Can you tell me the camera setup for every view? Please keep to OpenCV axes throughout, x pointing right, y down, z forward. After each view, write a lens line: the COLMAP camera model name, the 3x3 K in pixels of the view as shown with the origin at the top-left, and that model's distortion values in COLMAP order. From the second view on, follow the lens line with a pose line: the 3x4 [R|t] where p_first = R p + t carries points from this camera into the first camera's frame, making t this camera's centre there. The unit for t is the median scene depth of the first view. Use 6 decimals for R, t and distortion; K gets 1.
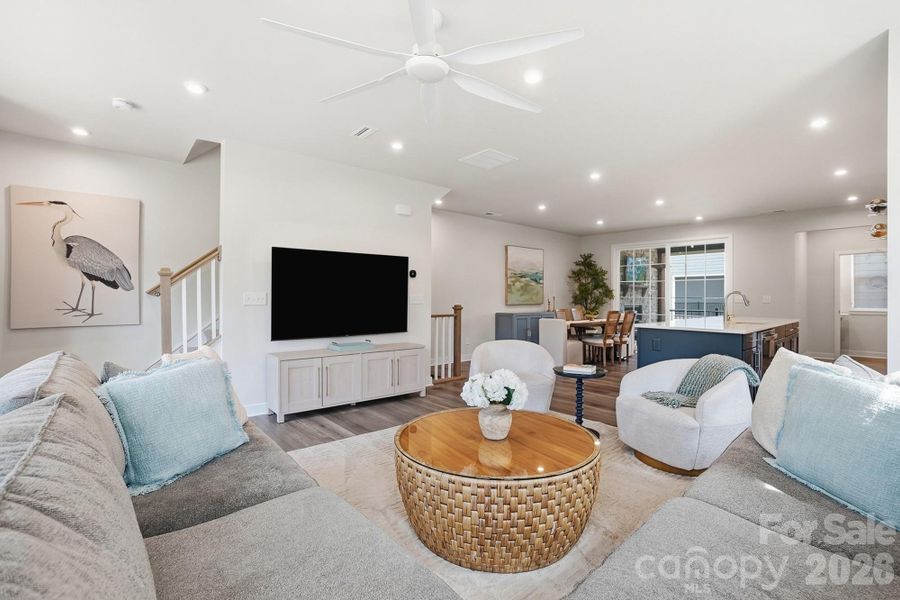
lens RADIAL K [[417.4, 0, 455.4], [0, 417.4, 296.3], [0, 0, 1]] dist [-0.038813, 0.010318]
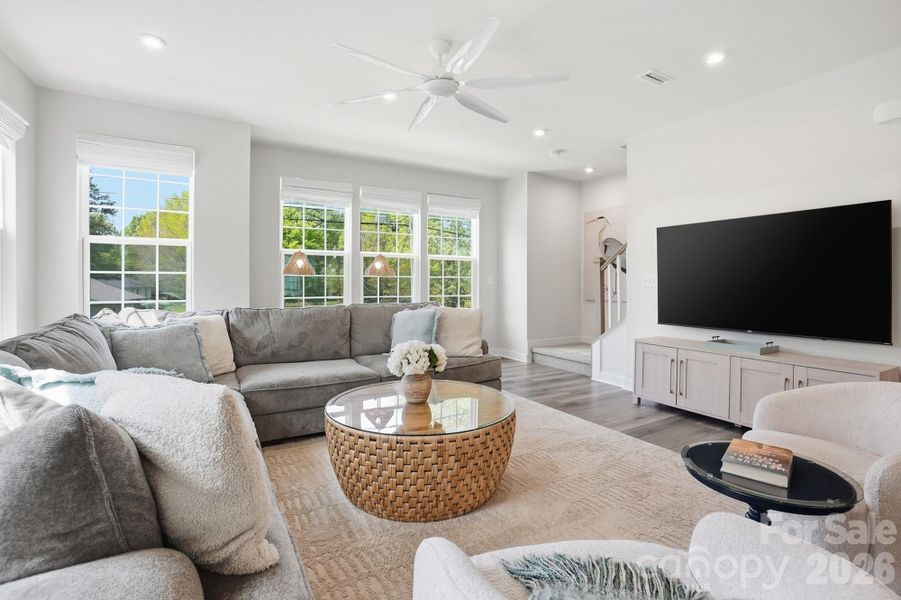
lens RADIAL K [[406.5, 0, 448.7], [0, 406.5, 279.2], [0, 0, 1]] dist [-0.048159, 0.008949]
pose [[-0.195240, -0.008221, -0.980721, 0.272115], [-0.005194, 0.999960, -0.007349, 0.005406], [0.980742, 0.003659, -0.195275, 0.321661]]
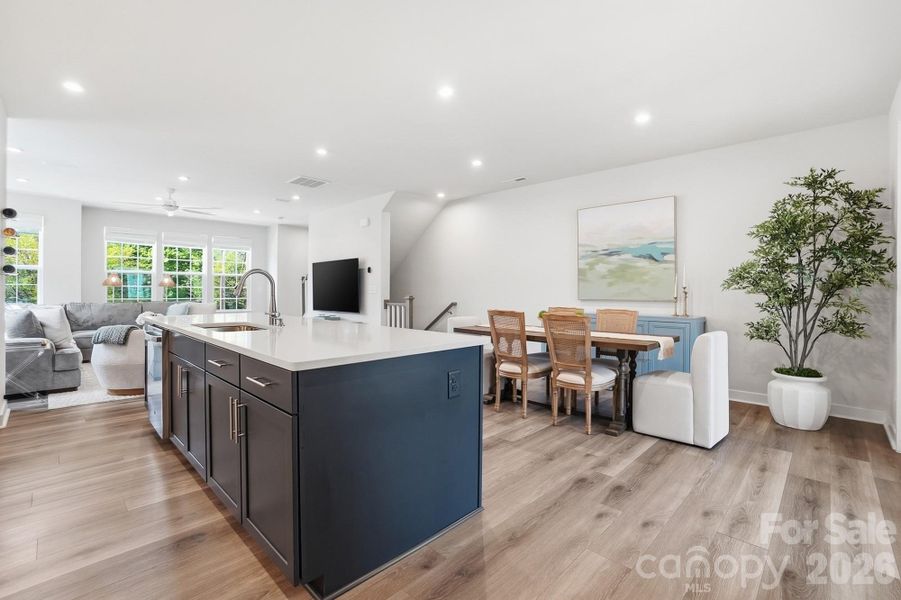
lens RADIAL K [[406.5, 0, 449.6], [0, 406.5, 295.0], [0, 0, 1]] dist [-0.048159, 0.008949]
pose [[0.061957, 0.006810, -0.998056, 0.706985], [-0.004537, 0.999968, 0.006542, 0.009107], [0.998068, 0.004123, 0.061986, 0.706750]]
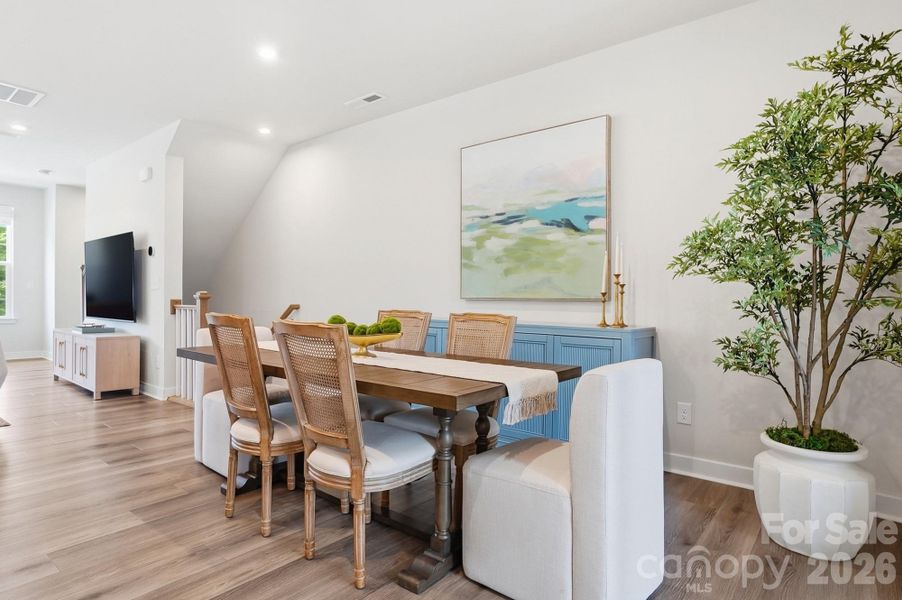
lens RADIAL K [[502.8, 0, 450.4], [0, 502.8, 306.1], [0, 0, 1]] dist [-0.025791, 0.007724]
pose [[0.151536, 0.016602, -0.988312, 0.558483], [-0.010258, 0.999832, 0.015222, 0.018947], [0.988398, 0.007832, 0.151681, 0.858272]]
